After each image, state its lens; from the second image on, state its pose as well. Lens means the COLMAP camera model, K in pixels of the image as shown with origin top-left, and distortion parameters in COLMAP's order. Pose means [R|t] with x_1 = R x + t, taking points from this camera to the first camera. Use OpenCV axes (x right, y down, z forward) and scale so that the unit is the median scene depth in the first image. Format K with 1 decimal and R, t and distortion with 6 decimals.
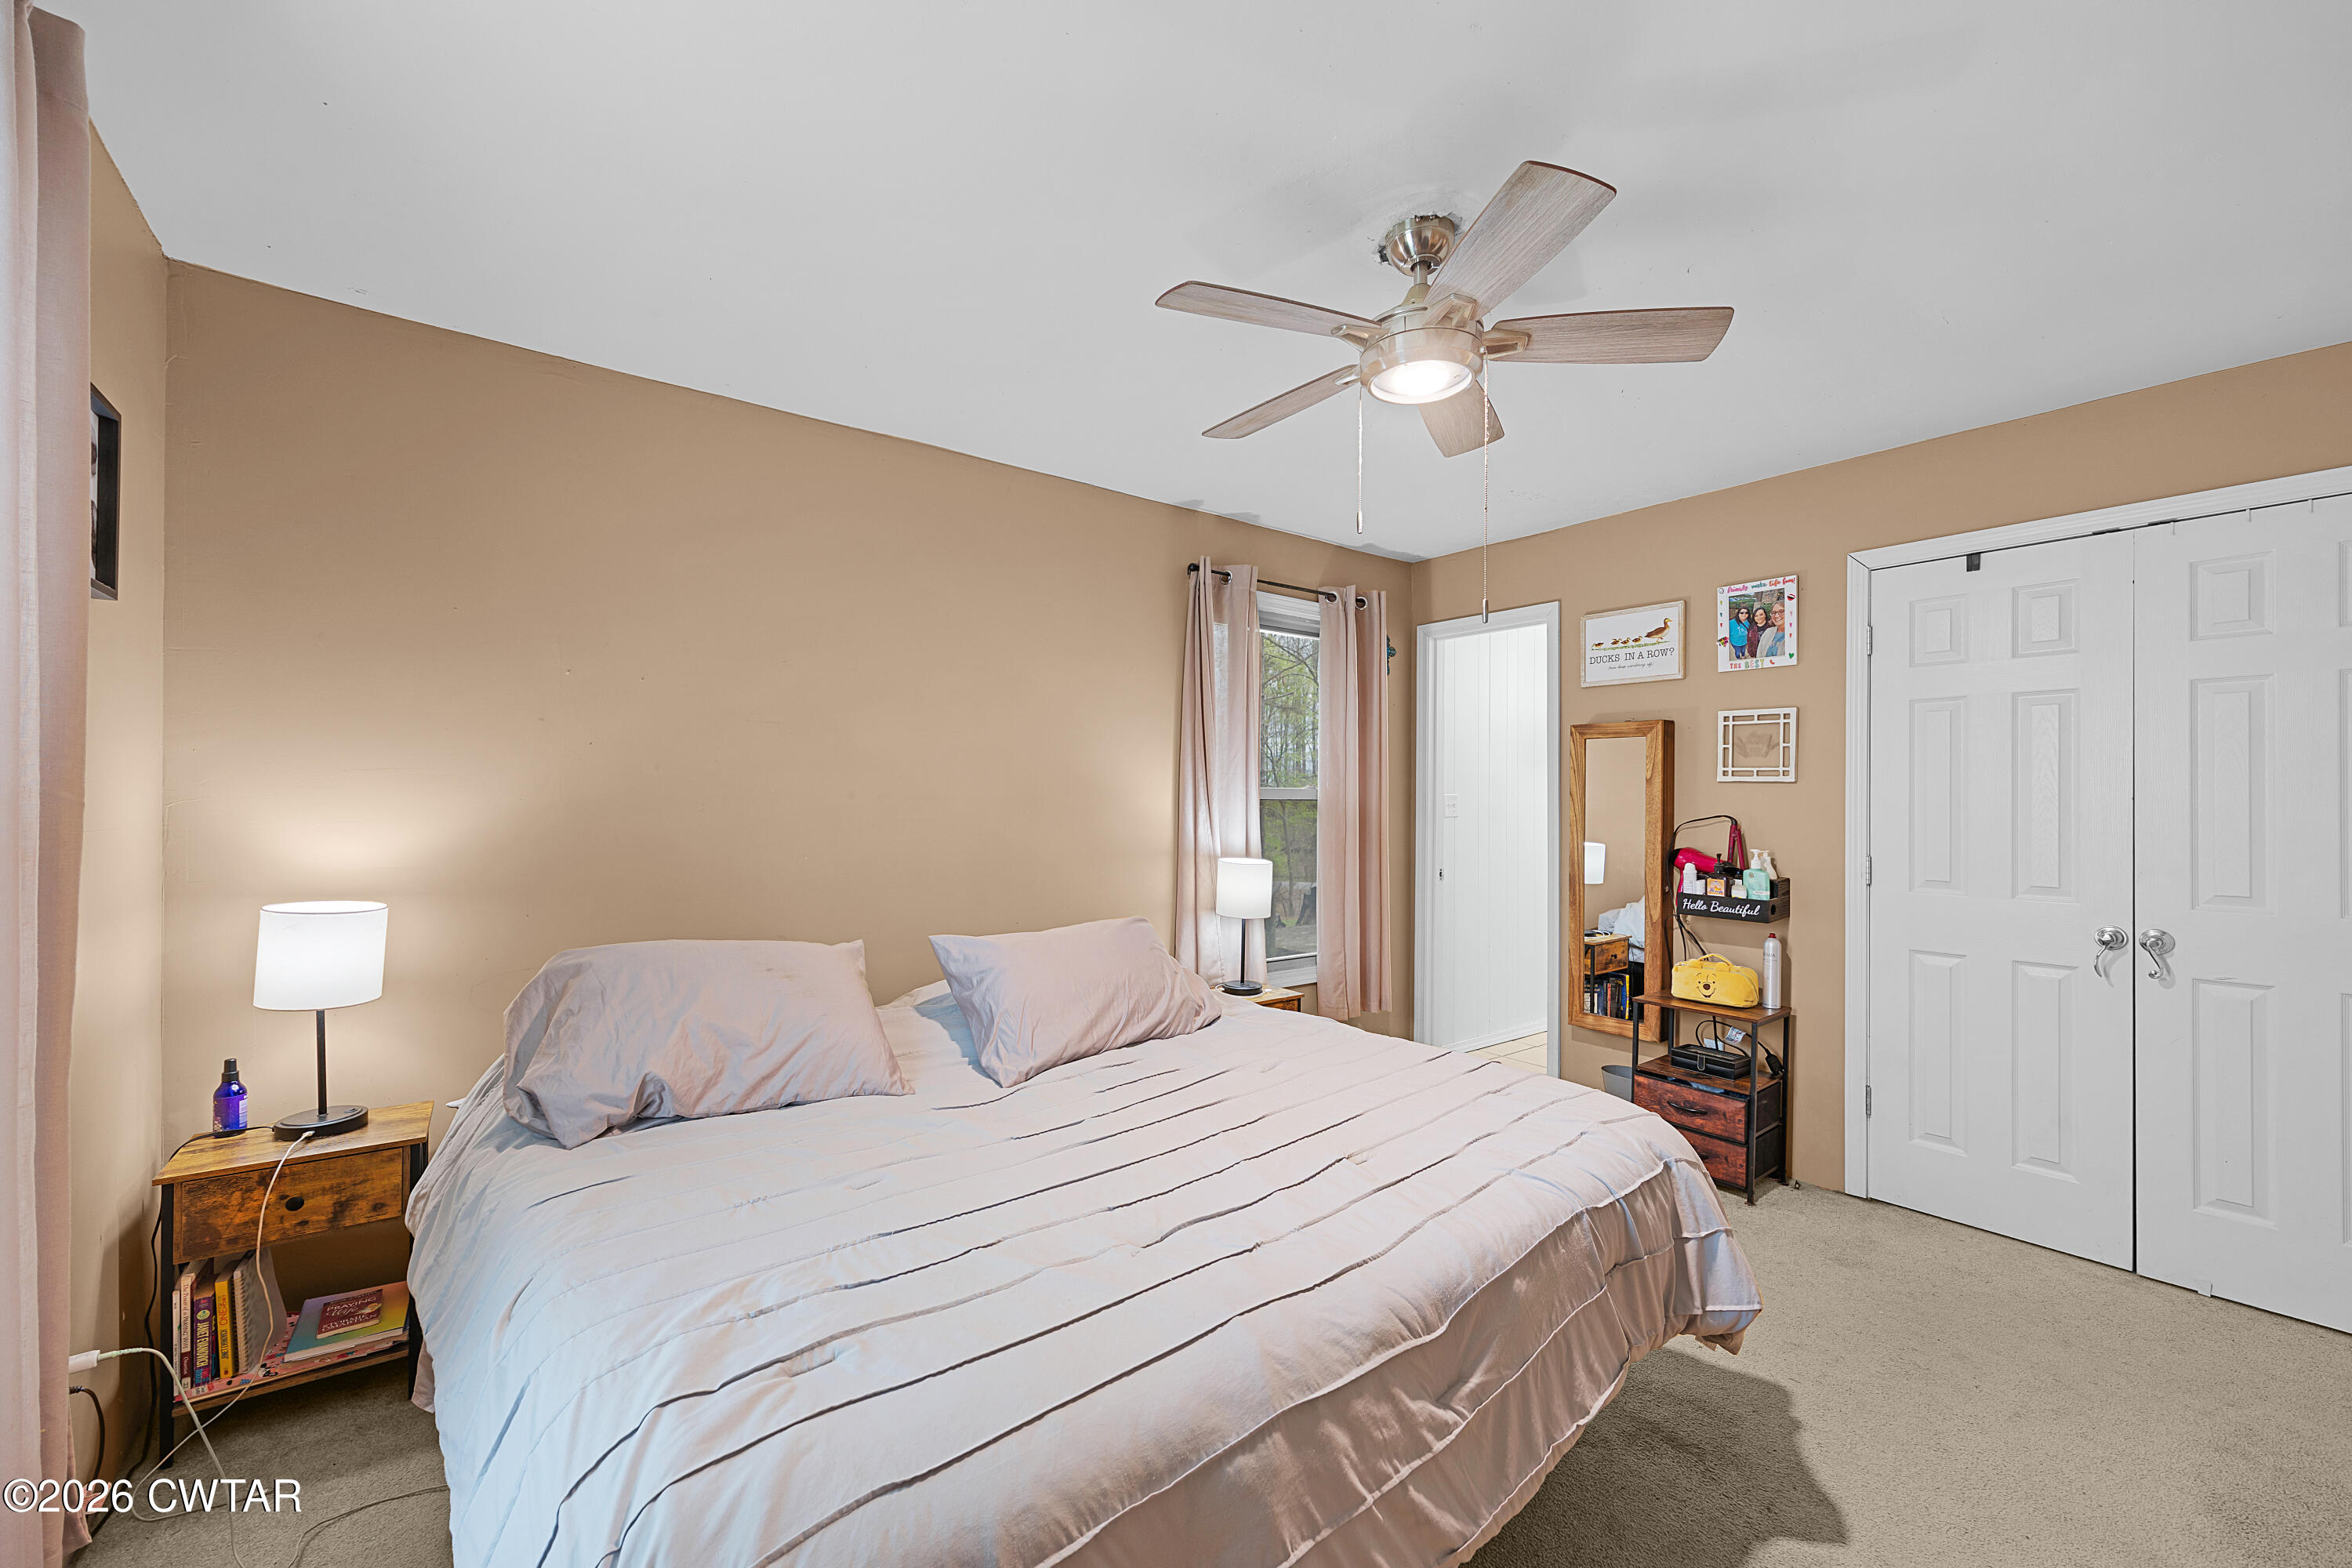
lens RADIAL K [[936.9, 0, 1182.8], [0, 936.9, 795.7], [0, 0, 1]] dist [-0.001101, -0.000161]
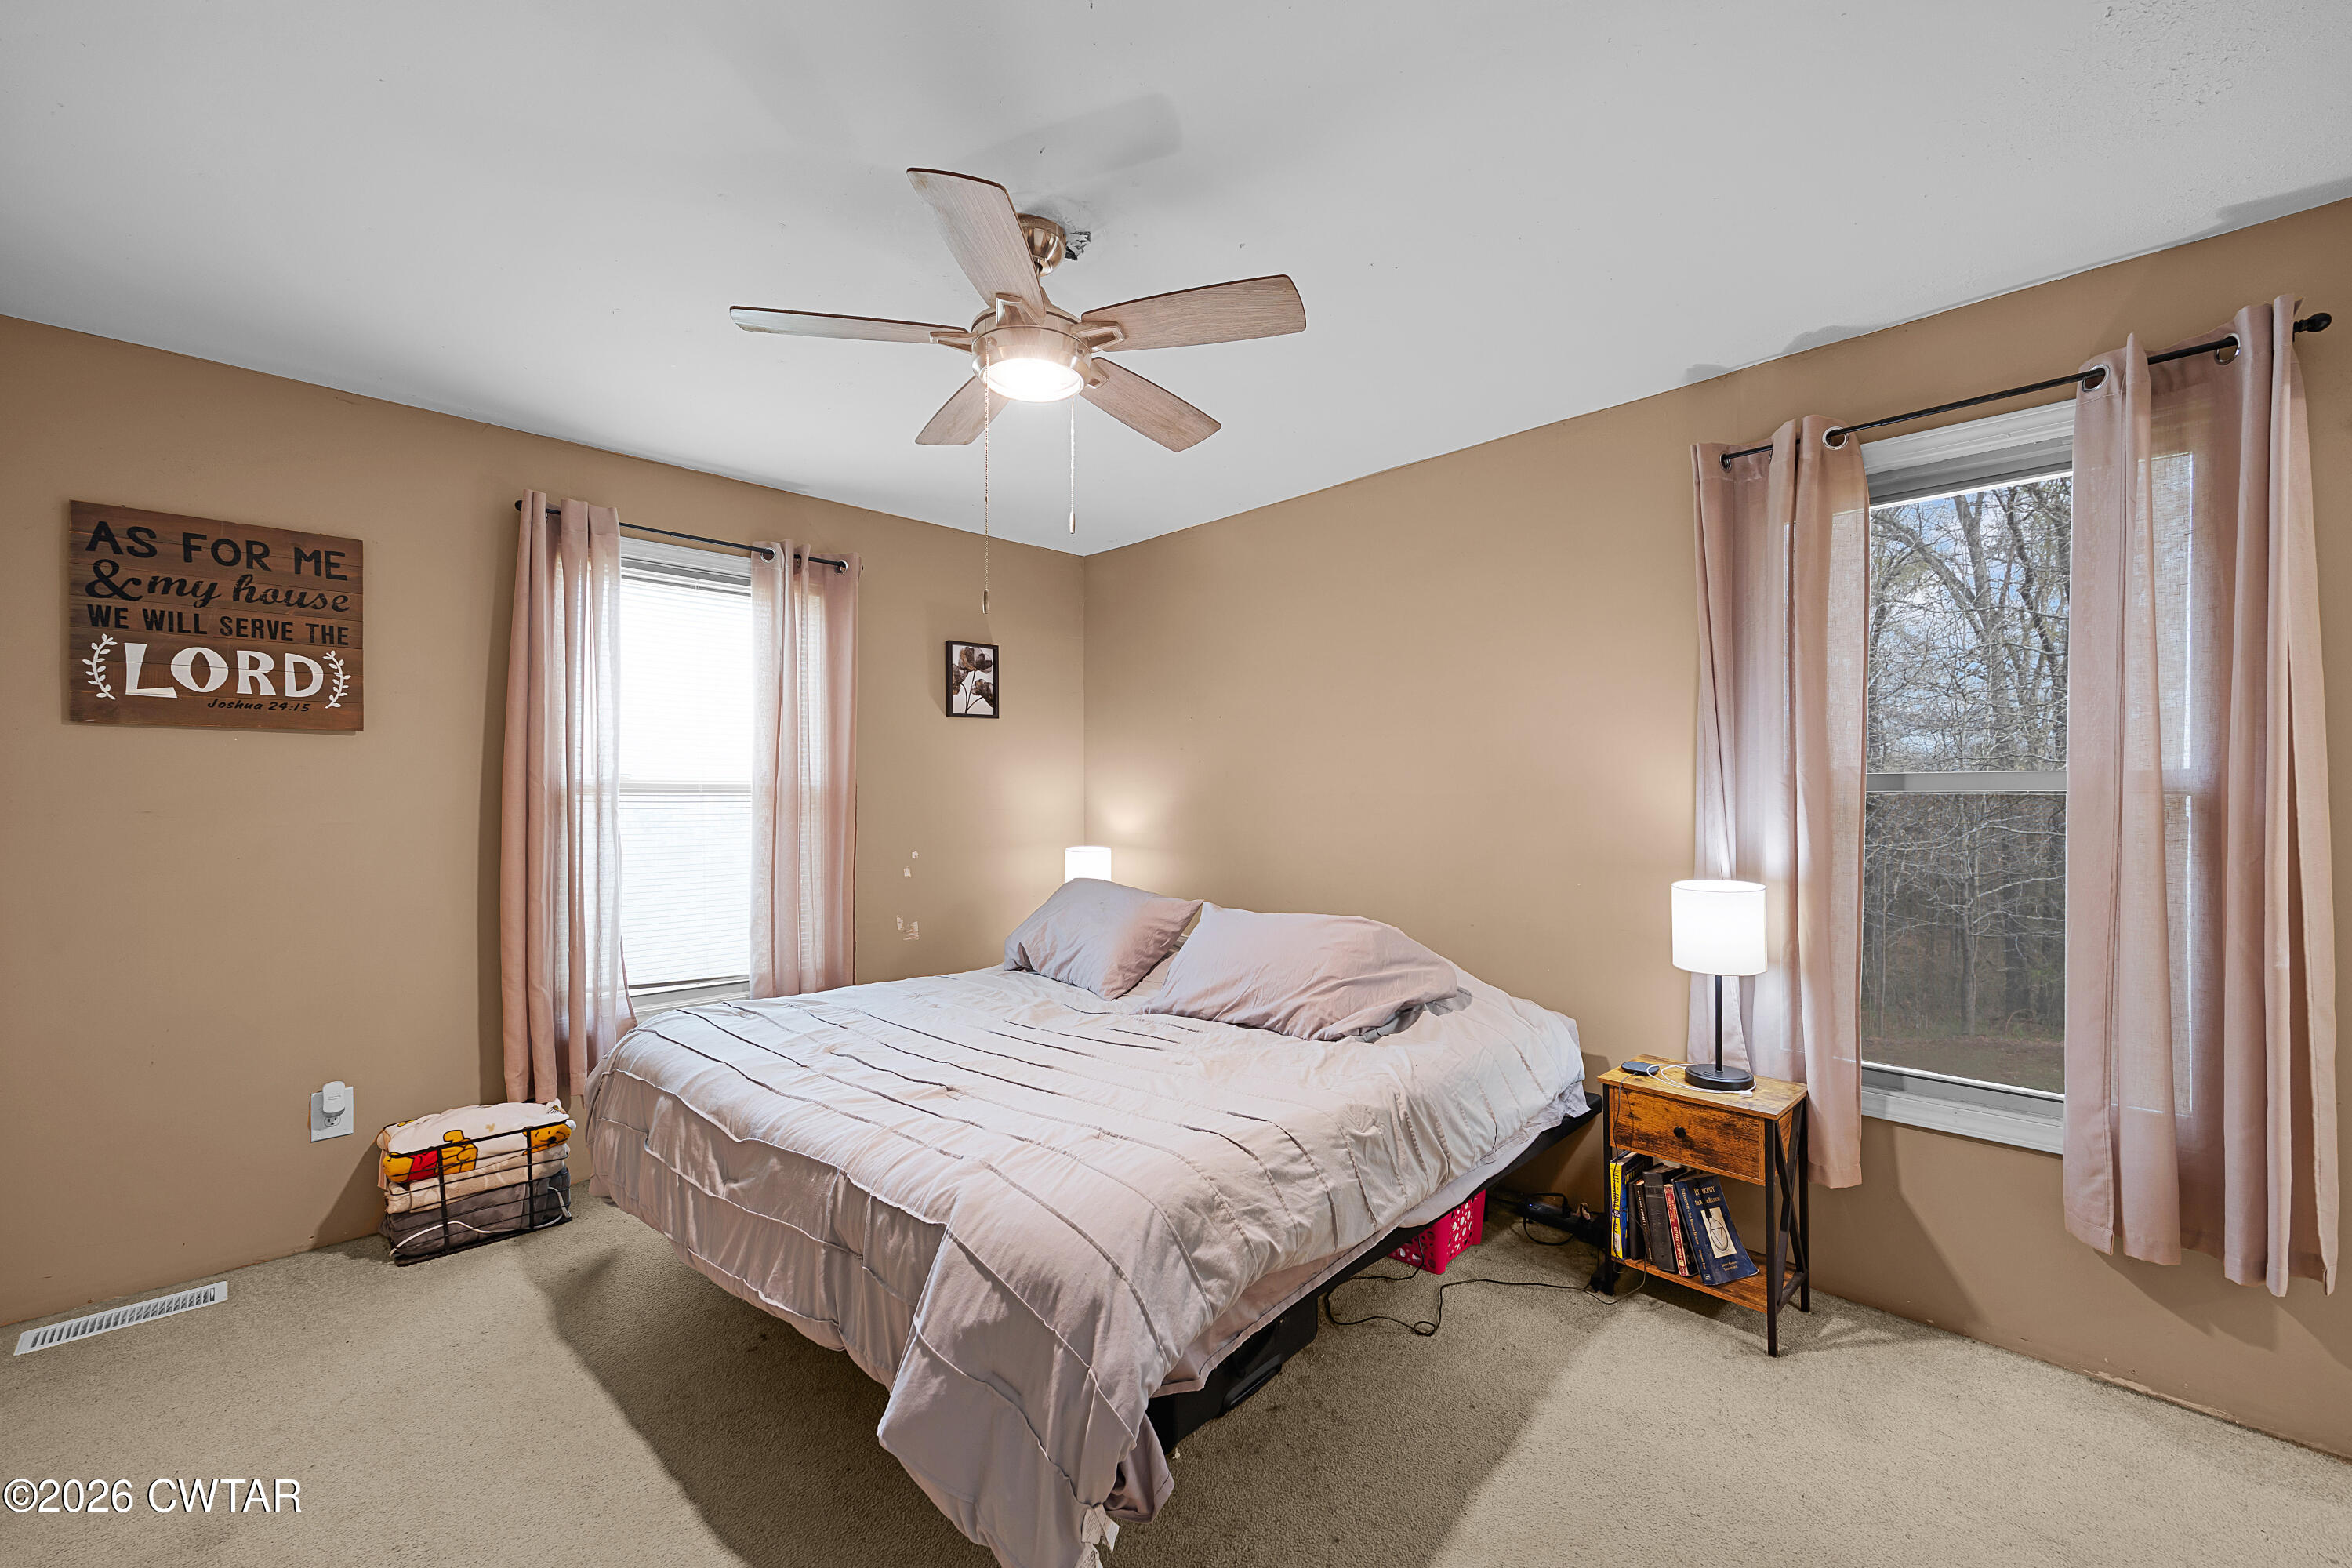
lens RADIAL K [[936.9, 0, 1181.9], [0, 936.9, 792.8], [0, 0, 1]] dist [-0.001101, -0.000161]
pose [[0.136889, -0.017524, -0.990431, 0.616445], [-0.000623, 0.999842, -0.017776, 0.015145], [0.990586, 0.003050, 0.136857, 0.496226]]
